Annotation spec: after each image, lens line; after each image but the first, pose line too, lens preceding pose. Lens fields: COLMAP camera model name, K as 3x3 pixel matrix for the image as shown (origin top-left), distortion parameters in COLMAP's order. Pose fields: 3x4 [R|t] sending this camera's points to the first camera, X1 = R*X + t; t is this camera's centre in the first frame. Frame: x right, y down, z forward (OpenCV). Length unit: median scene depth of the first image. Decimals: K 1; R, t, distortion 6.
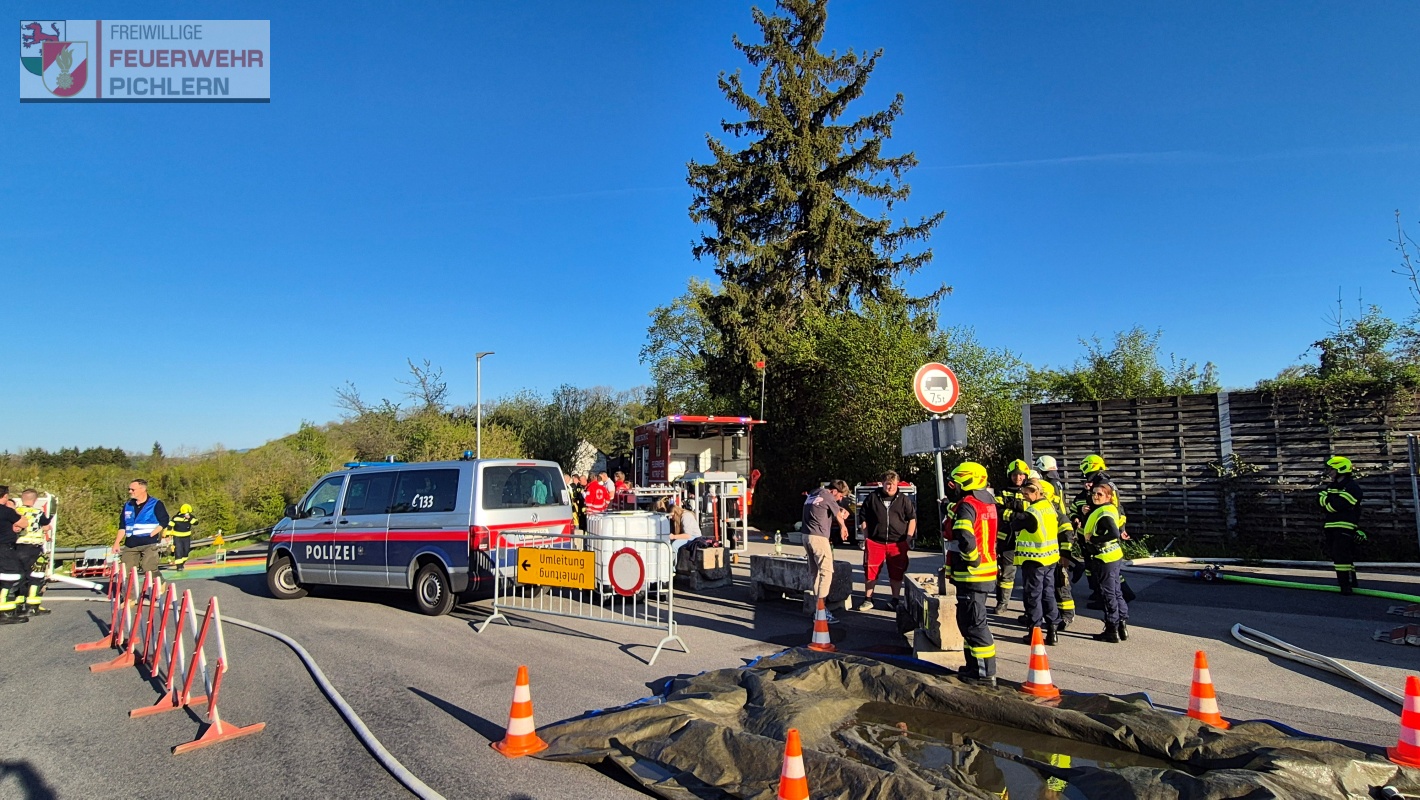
lens RADIAL K [[743.4, 0, 710.0], [0, 743.4, 400.0], [0, 0, 1]] dist [0.000879, -0.009495]
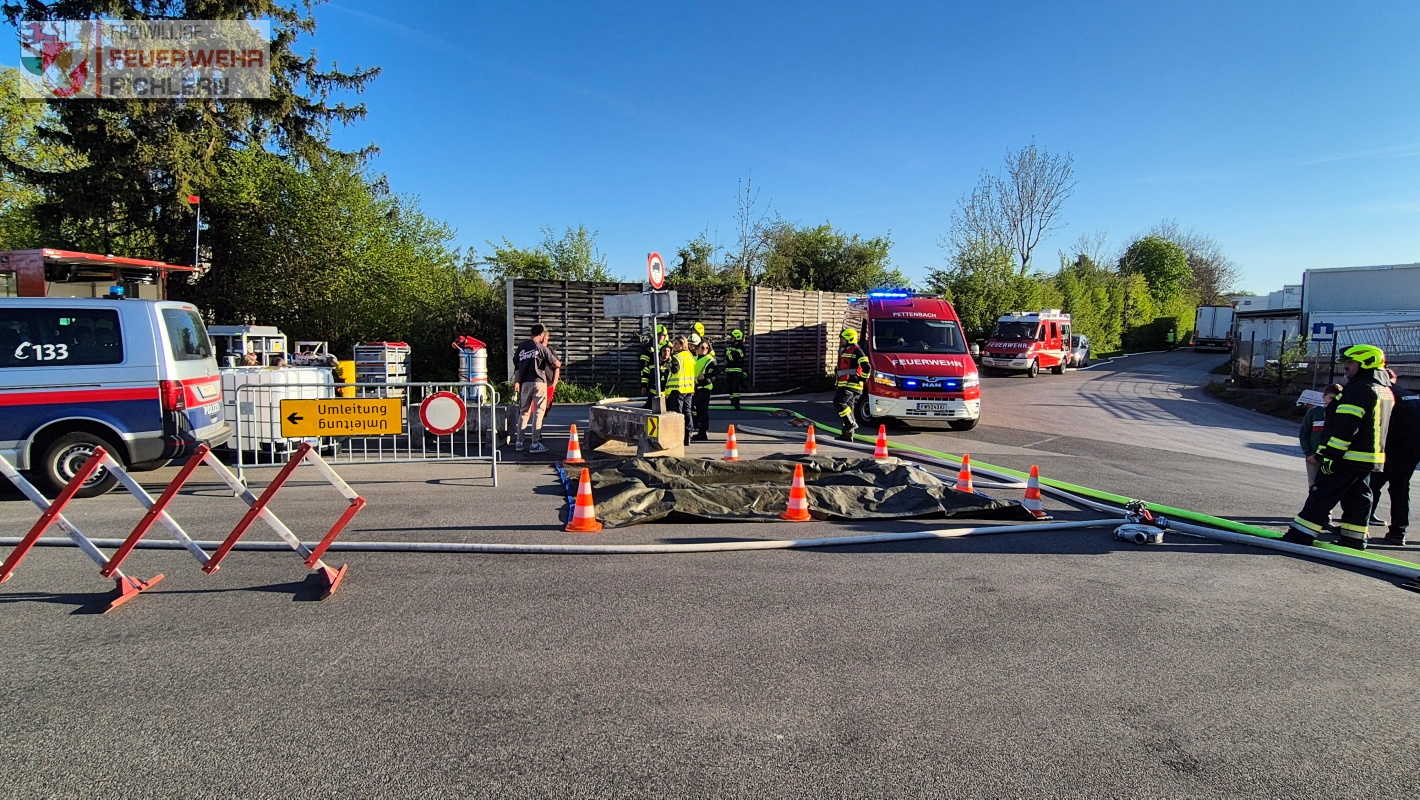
lens RADIAL K [[743.4, 0, 710.0], [0, 743.4, 400.0], [0, 0, 1]] dist [0.000879, -0.009495]
pose [[0.599283, -0.043738, 0.799342, -0.379311], [-0.096983, 0.987185, 0.126726, 0.018203], [-0.794641, -0.153467, 0.587361, 0.028096]]
